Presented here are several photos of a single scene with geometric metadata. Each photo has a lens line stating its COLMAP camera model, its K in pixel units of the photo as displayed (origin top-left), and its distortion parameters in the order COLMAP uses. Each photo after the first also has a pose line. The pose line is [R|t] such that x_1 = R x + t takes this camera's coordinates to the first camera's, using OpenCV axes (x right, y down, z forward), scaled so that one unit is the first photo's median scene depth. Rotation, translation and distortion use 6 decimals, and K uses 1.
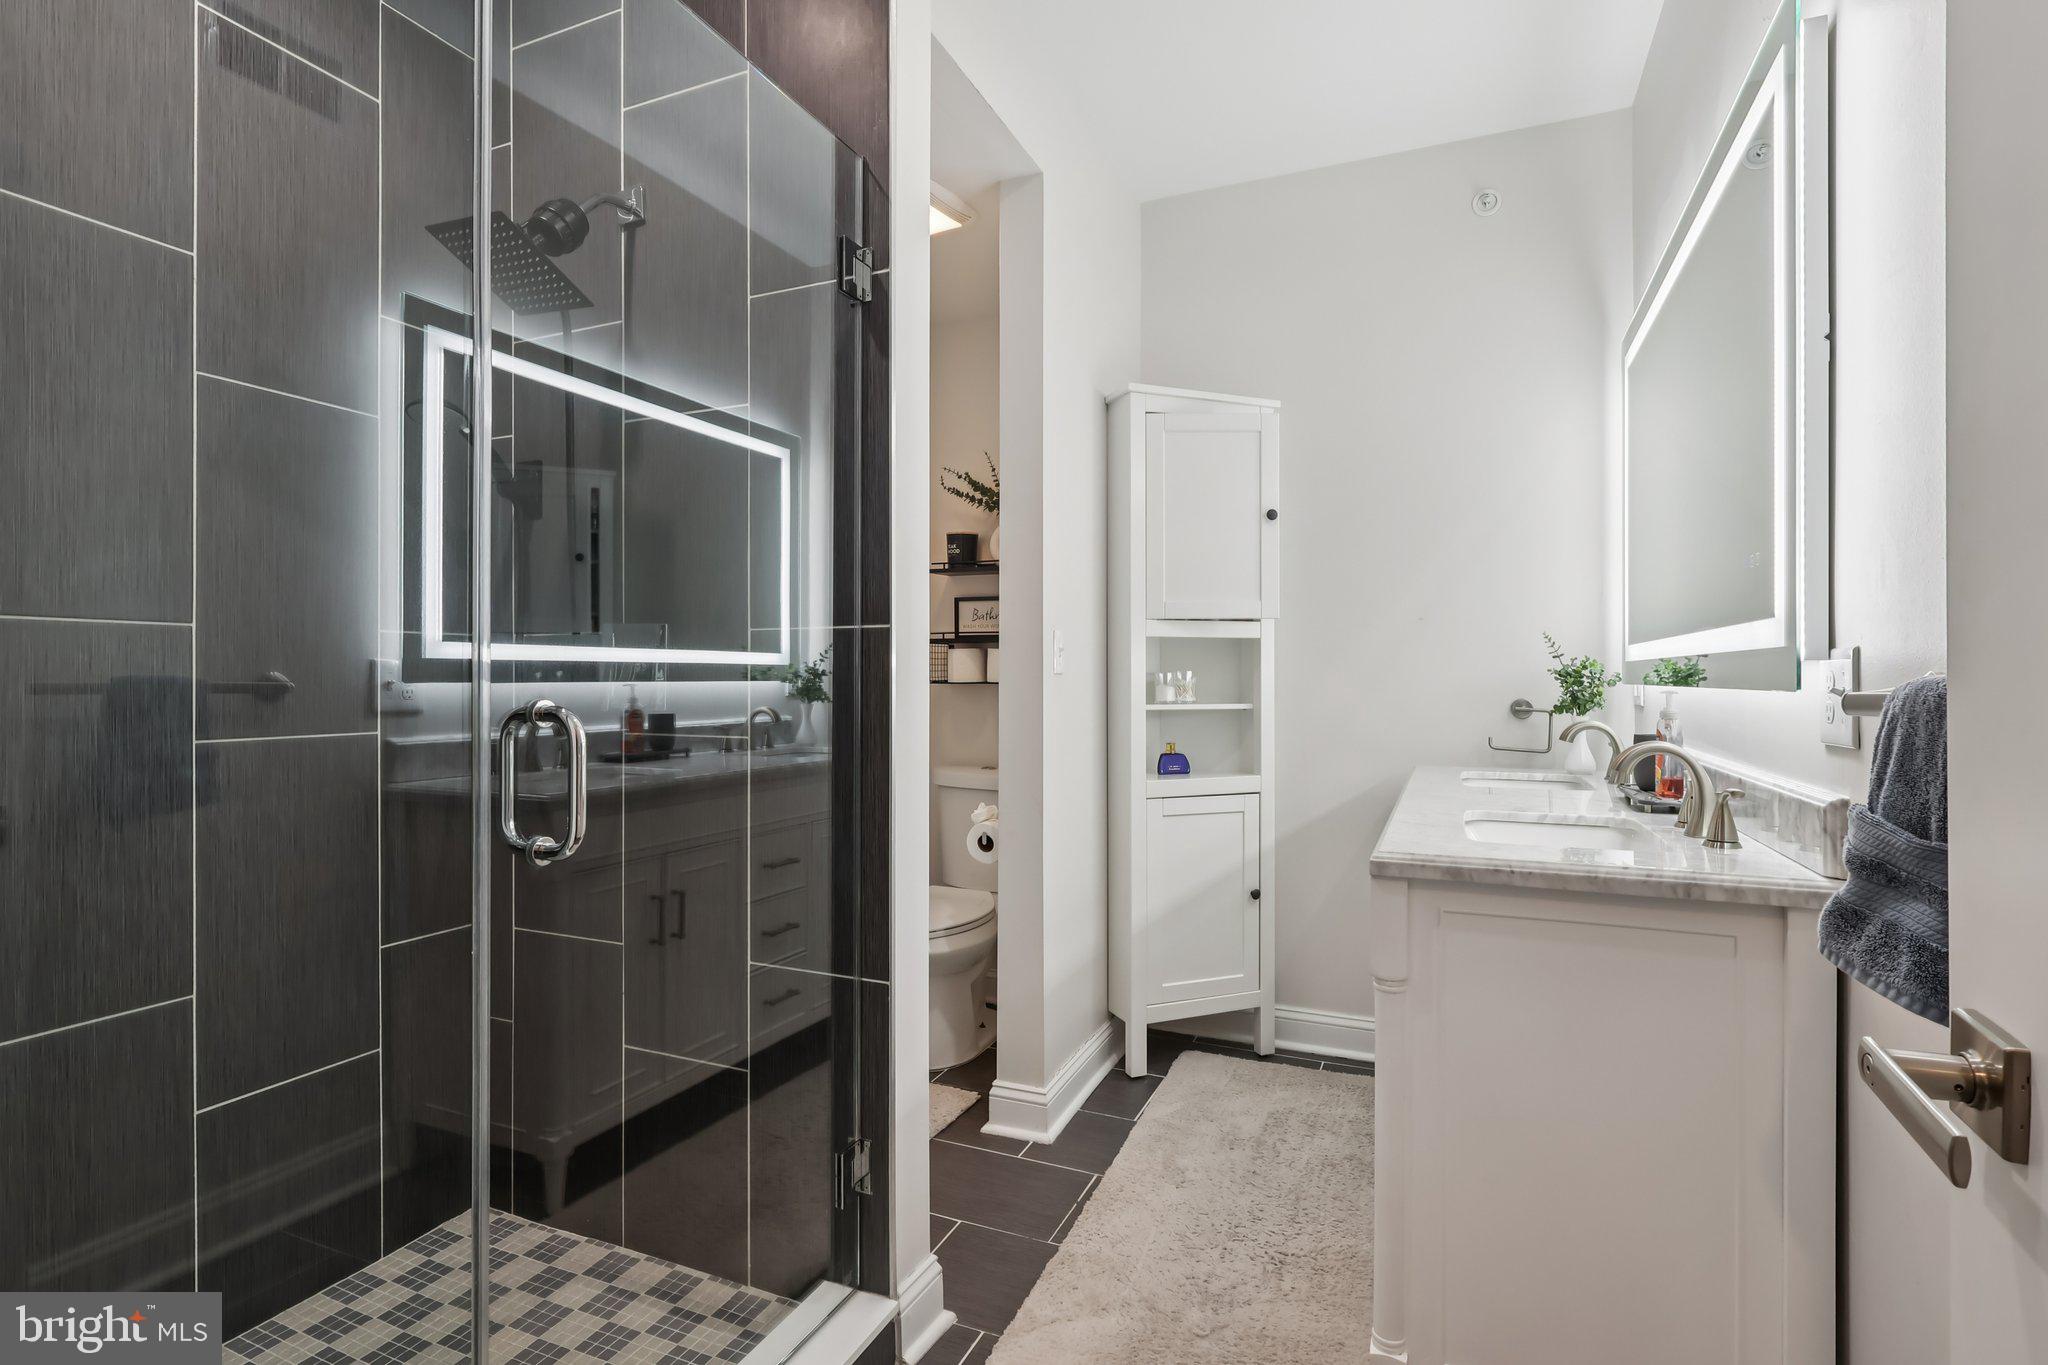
lens RADIAL K [[988.6, 0, 1027.1], [0, 988.6, 678.7], [0, 0, 1]] dist [0.006710, 0.000946]
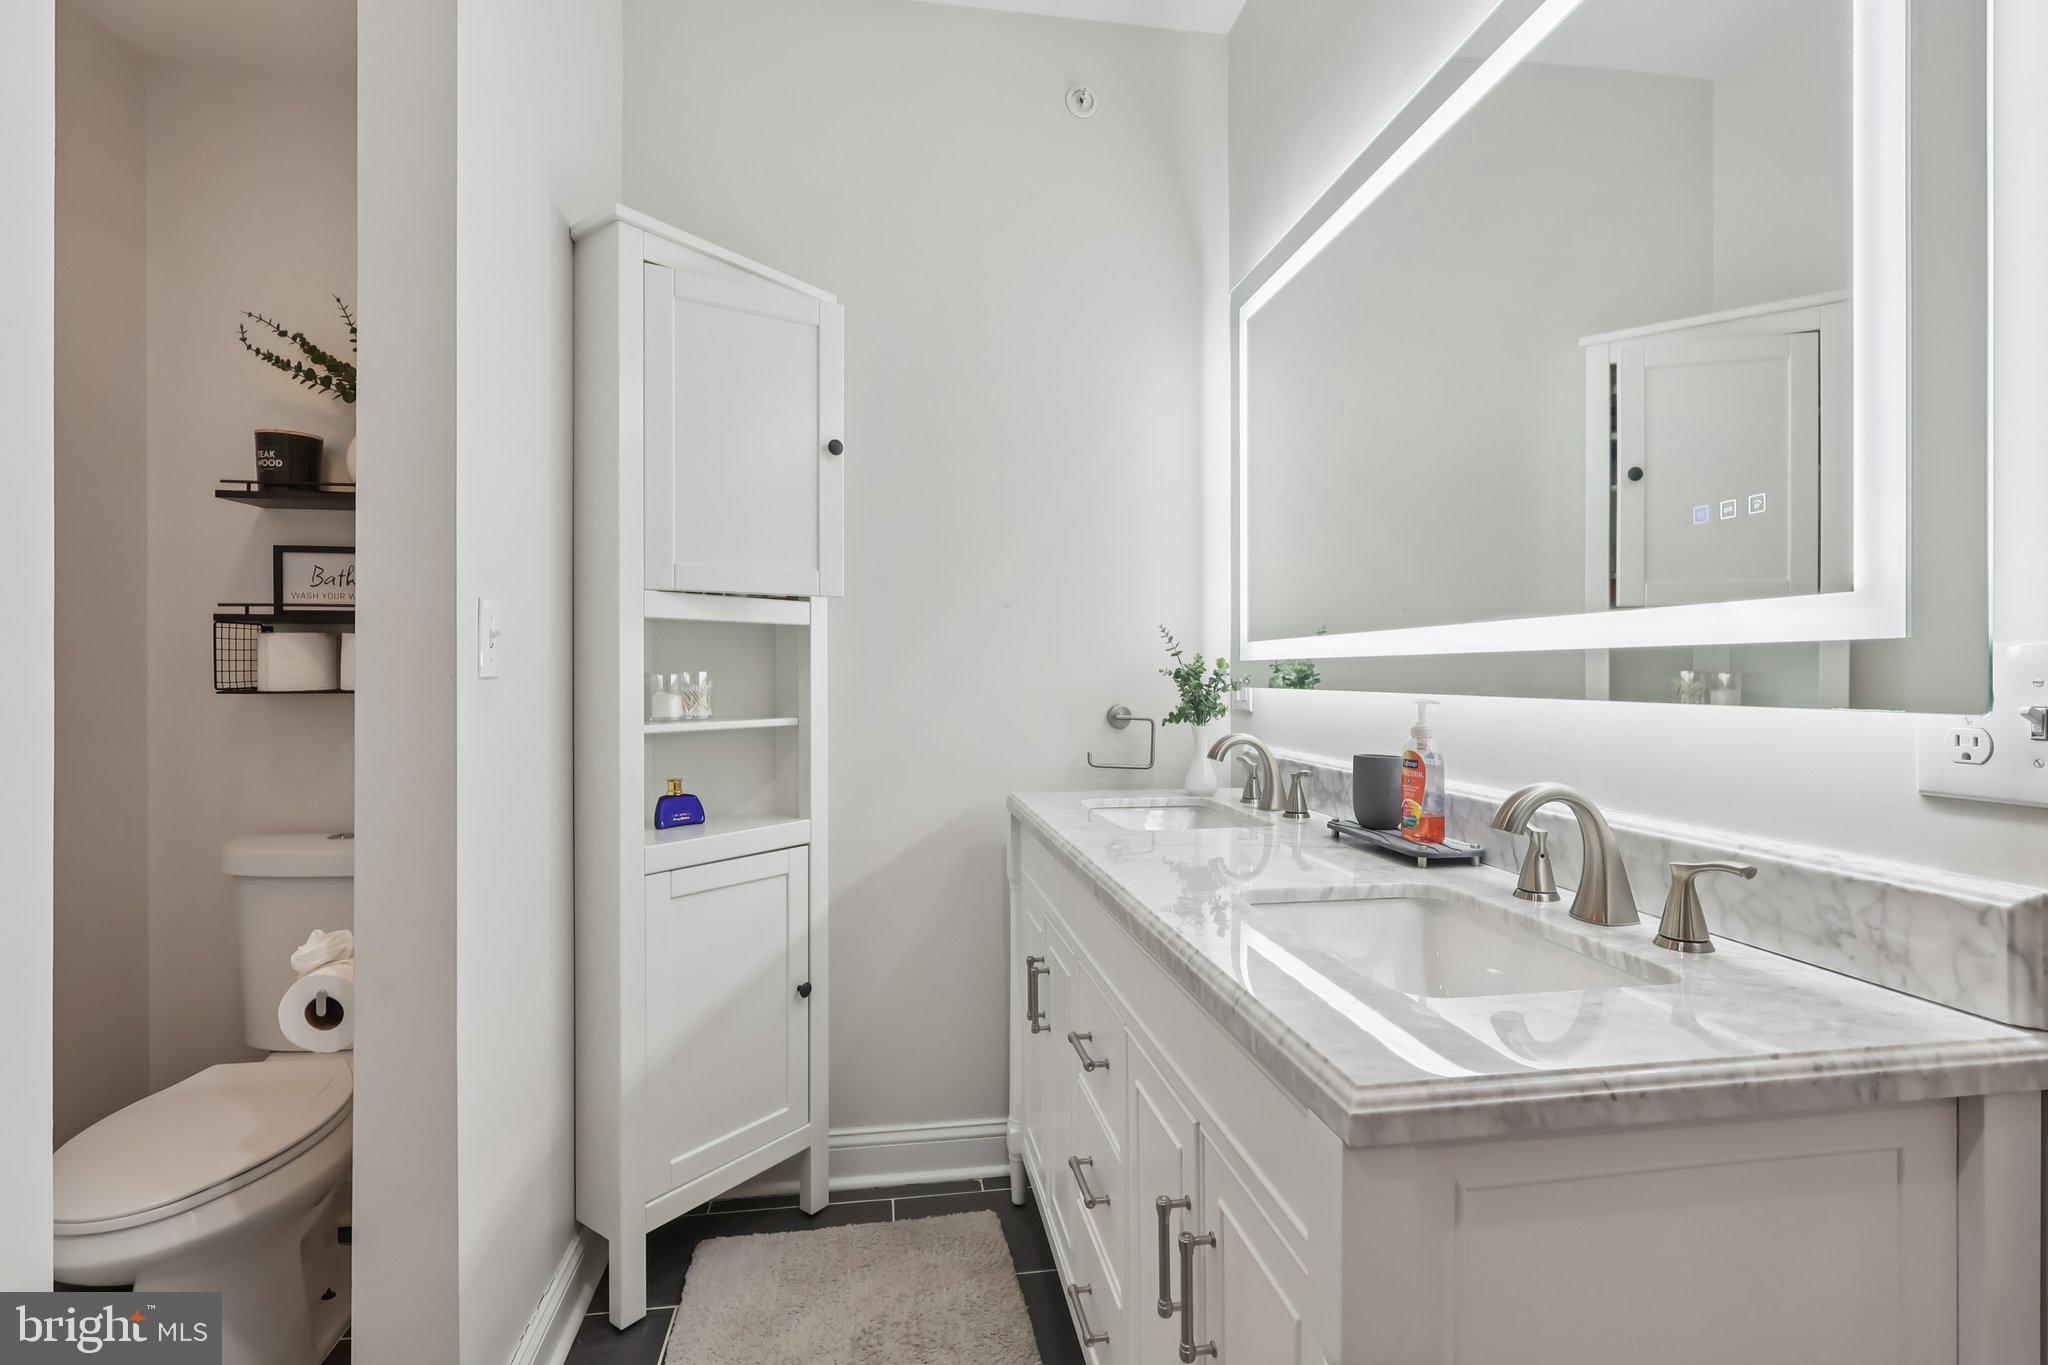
lens RADIAL K [[953.9, 0, 1025.0], [0, 953.9, 670.5], [0, 0, 1]] dist [-0.005857, 0.001599]
pose [[0.843767, -0.000343, 0.536709, -0.000291], [0.002827, 0.999989, -0.003805, -0.005403], [-0.536702, 0.004728, 0.843759, 0.346853]]
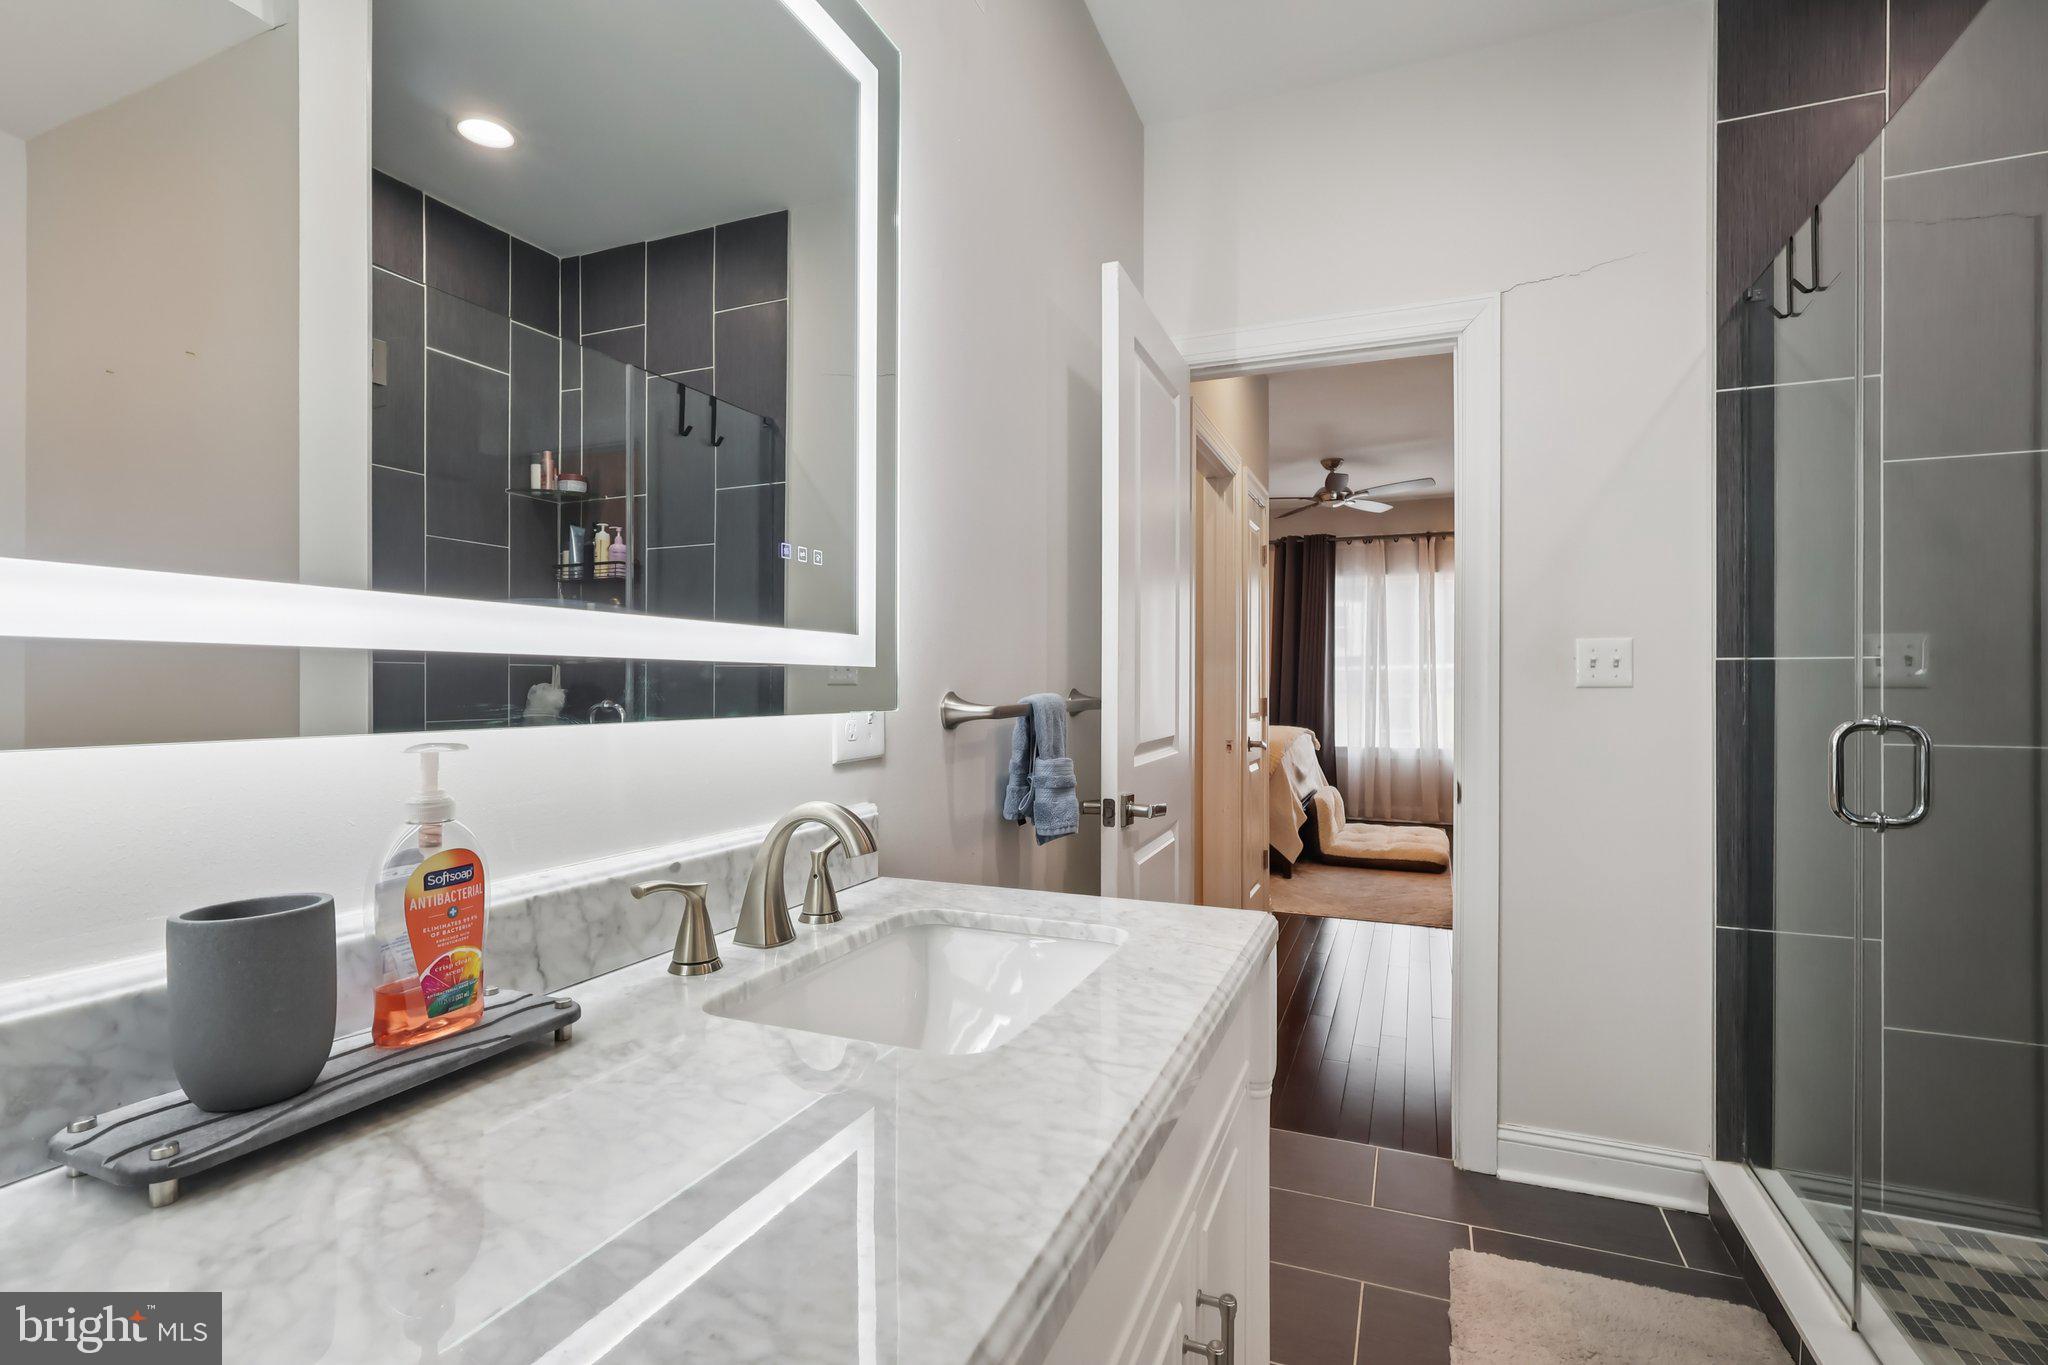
lens RADIAL K [[953.9, 0, 1023.4], [0, 953.9, 686.9], [0, 0, 1]] dist [-0.005857, 0.001599]
pose [[-0.999887, 0.000104, -0.015034, 0.275153], [0.000081, 0.999999, 0.001508, -0.006117], [0.015034, 0.001506, -0.999886, 0.862811]]
